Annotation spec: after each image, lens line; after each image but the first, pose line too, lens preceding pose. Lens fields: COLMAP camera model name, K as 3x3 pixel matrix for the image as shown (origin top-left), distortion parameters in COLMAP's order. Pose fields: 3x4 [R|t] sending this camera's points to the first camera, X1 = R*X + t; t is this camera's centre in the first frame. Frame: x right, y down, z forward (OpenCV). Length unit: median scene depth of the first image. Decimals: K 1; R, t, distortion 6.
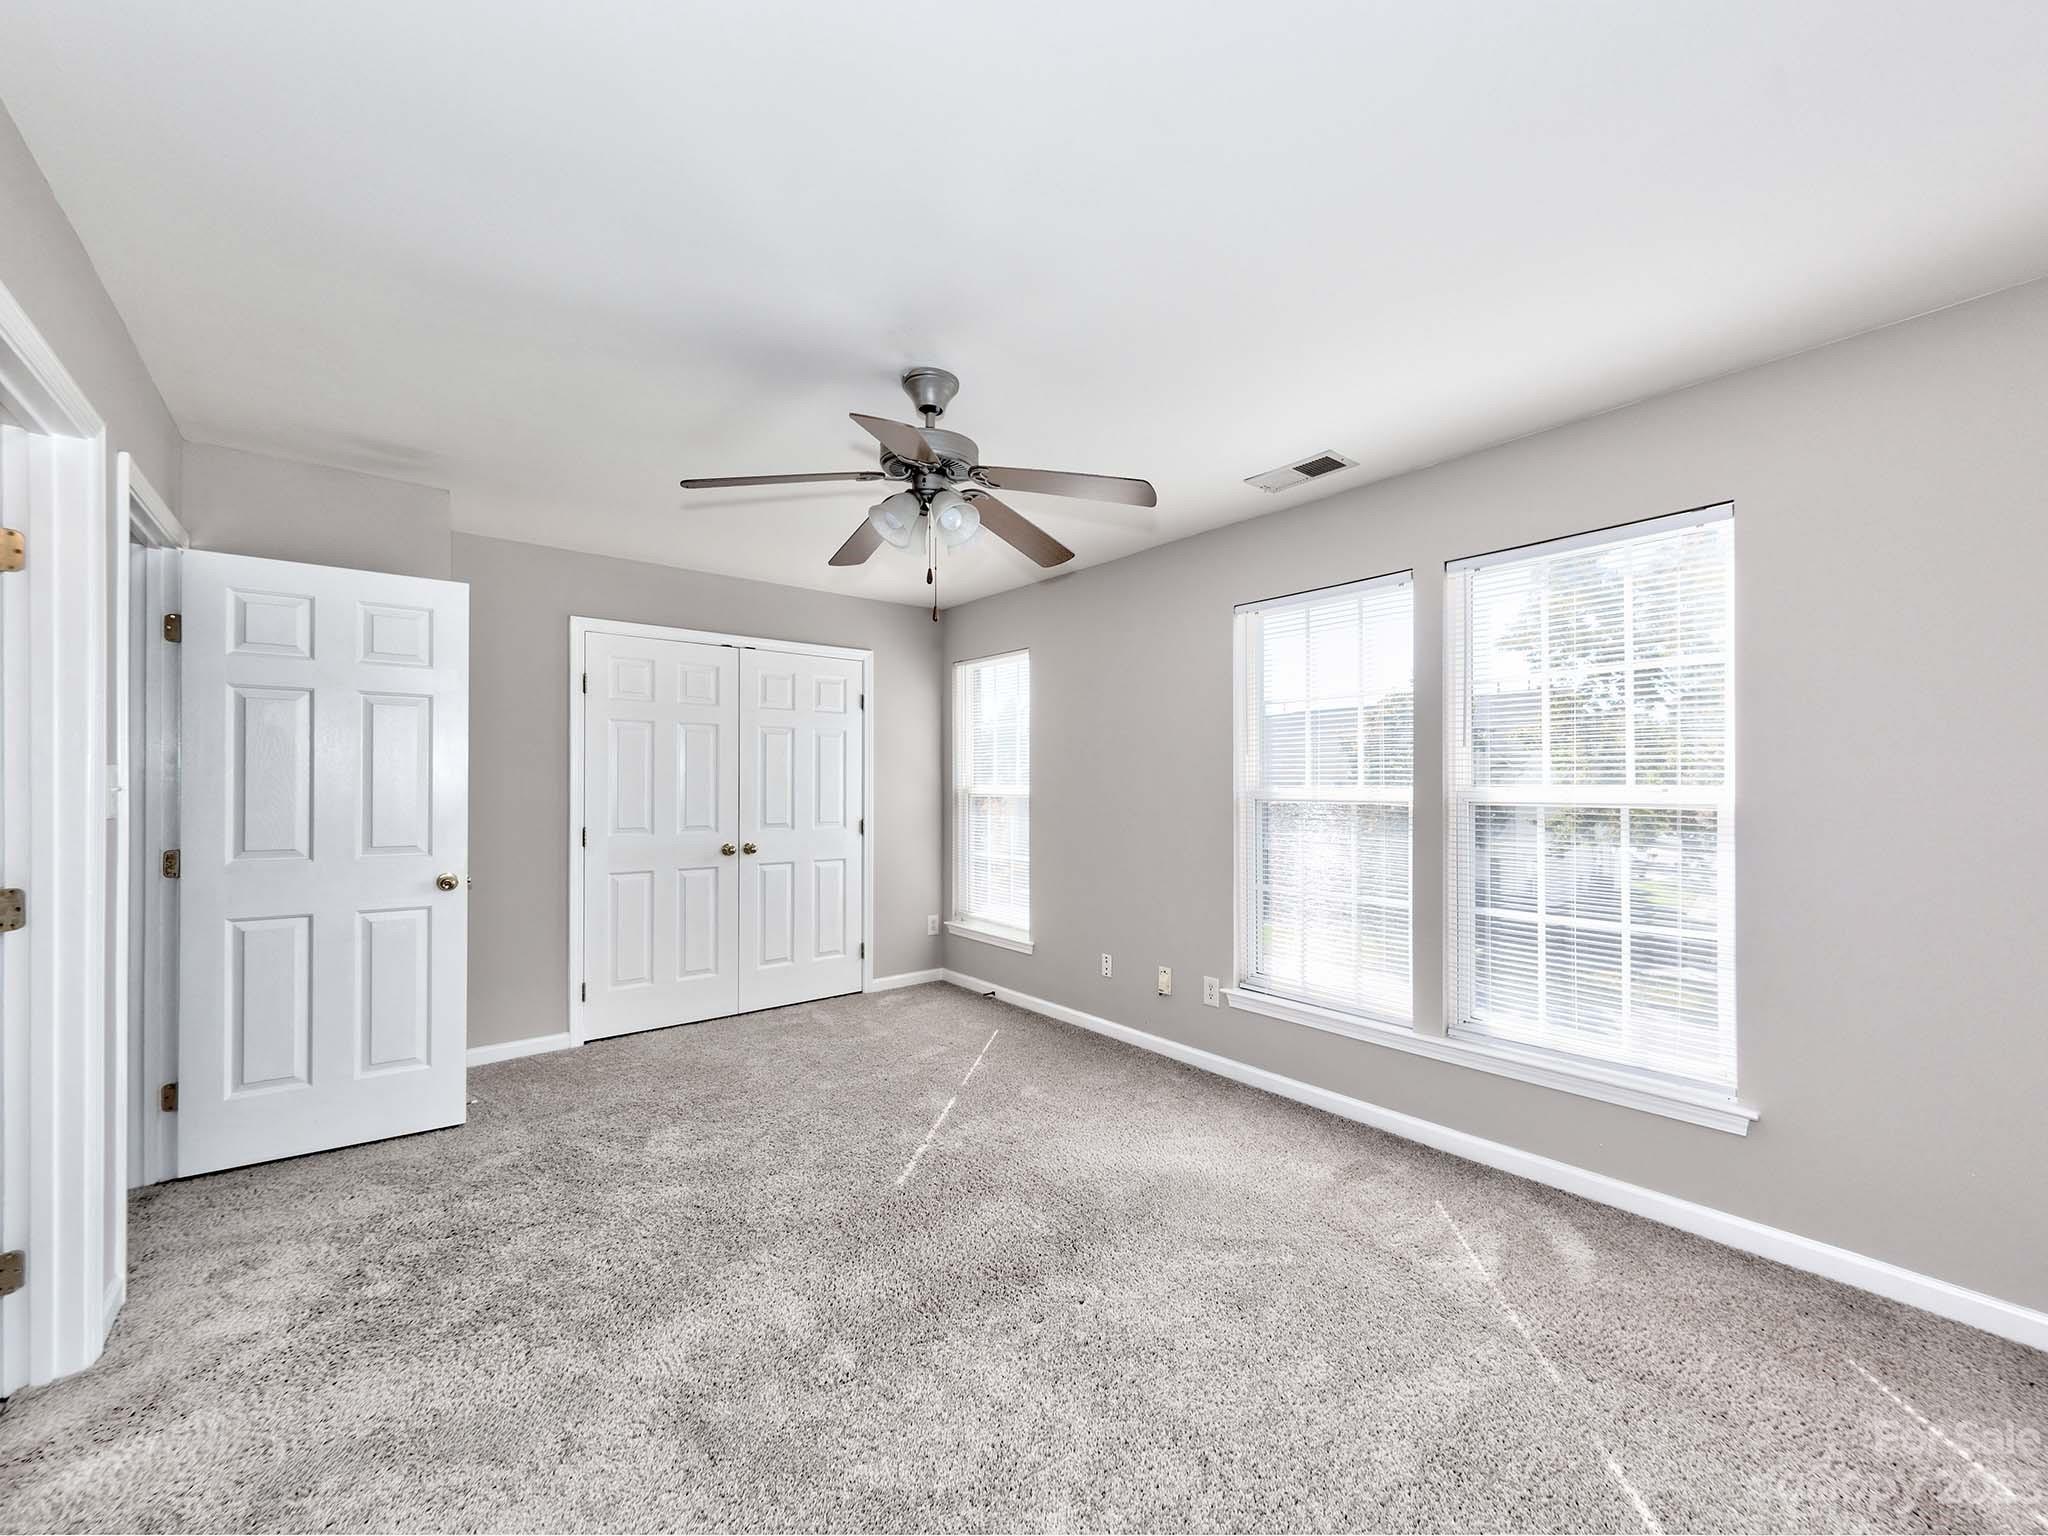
lens RADIAL K [[800.6, 0, 1025.1], [0, 800.6, 783.8], [0, 0, 1]] dist [0.000010, -0.000265]
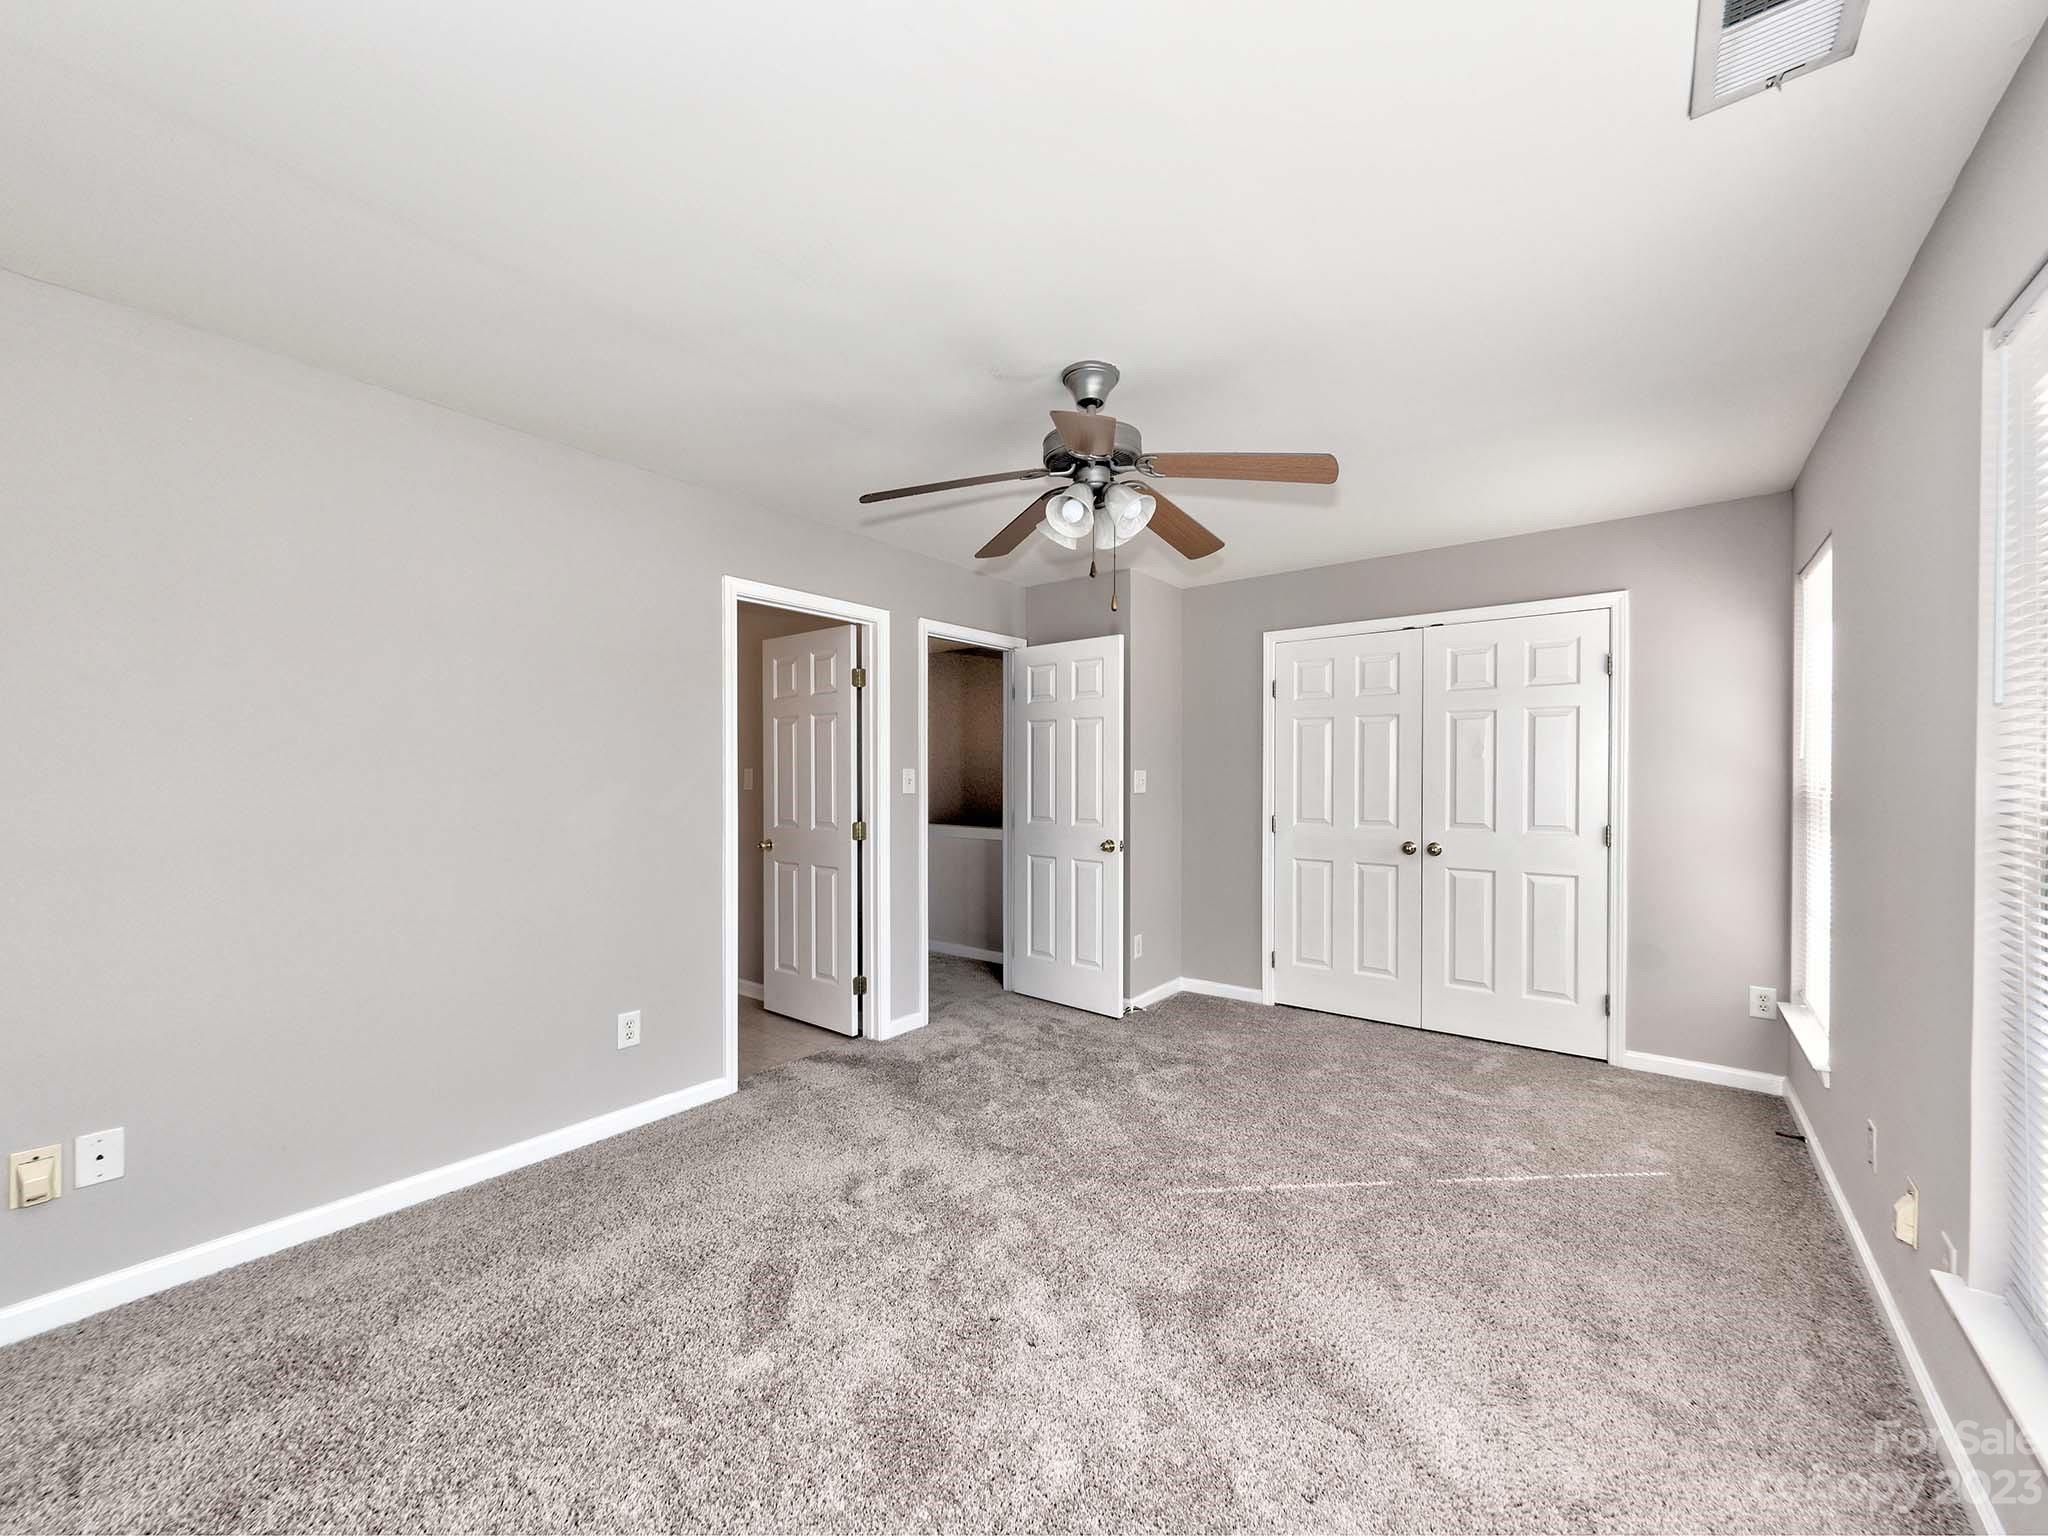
lens RADIAL K [[800.6, 0, 1025.1], [0, 800.6, 783.8], [0, 0, 1]] dist [0.000010, -0.000265]
pose [[0.230144, 0.008136, -0.973123, 0.456217], [0.001123, 0.999962, 0.008626, -0.001030], [0.973156, -0.003078, 0.230126, 0.373621]]
